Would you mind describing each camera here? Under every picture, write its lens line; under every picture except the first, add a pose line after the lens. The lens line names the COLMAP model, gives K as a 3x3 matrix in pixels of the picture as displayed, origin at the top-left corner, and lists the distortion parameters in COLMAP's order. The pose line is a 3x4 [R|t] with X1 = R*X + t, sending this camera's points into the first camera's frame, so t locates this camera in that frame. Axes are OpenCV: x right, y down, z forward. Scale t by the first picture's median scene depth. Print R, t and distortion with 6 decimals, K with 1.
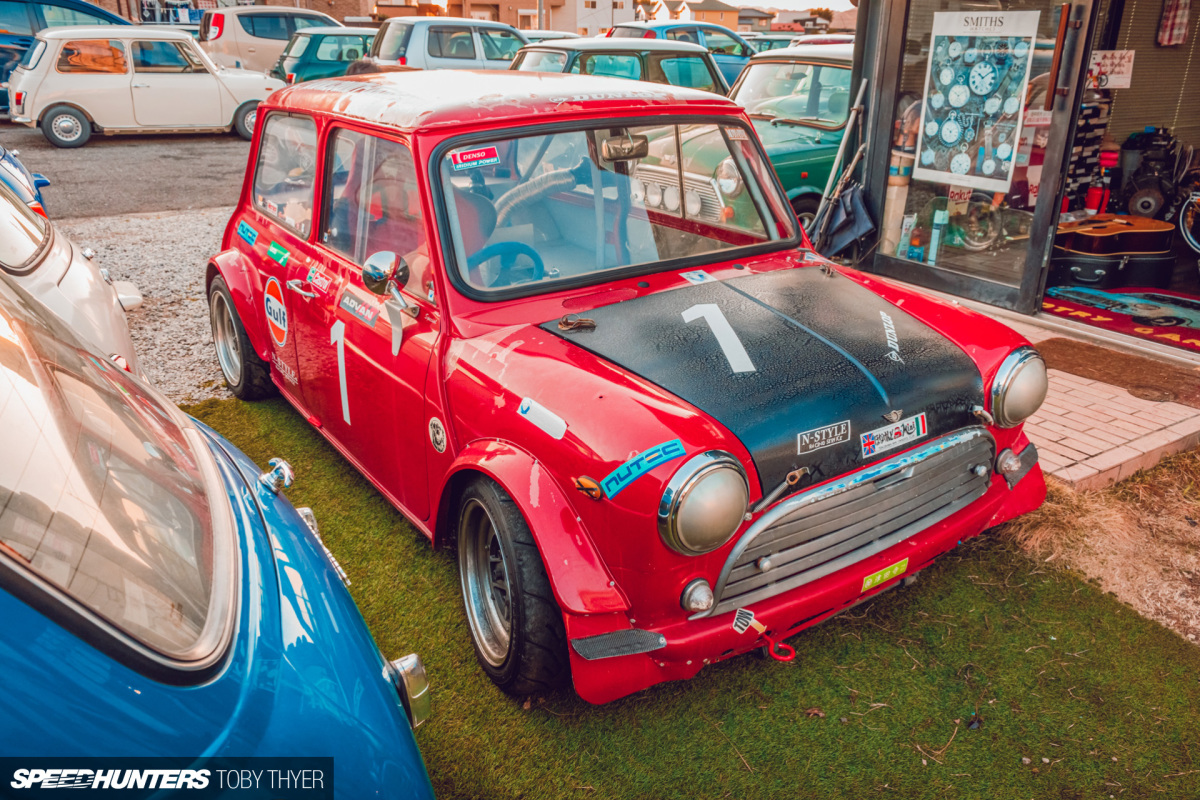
lens RADIAL K [[930.3, 0, 600.0], [0, 930.3, 400.0], [0, 0, 1]] dist [0.003256, -0.005705]
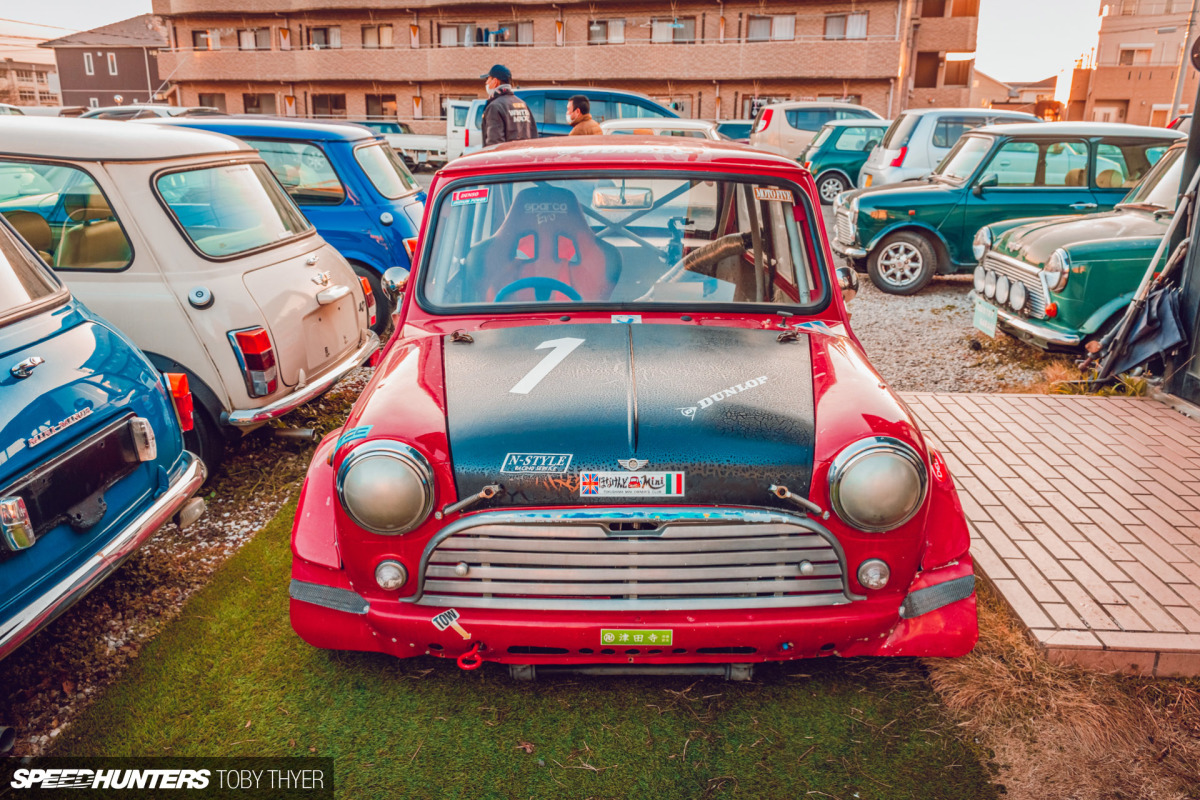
lens RADIAL K [[930.3, 0, 600.0], [0, 930.3, 400.0], [0, 0, 1]] dist [0.003256, -0.005705]
pose [[0.811860, 0.161890, -0.560960, 0.508686], [-0.214382, 0.976334, -0.028504, -0.007996], [0.543069, 0.143401, 0.827352, 0.111203]]
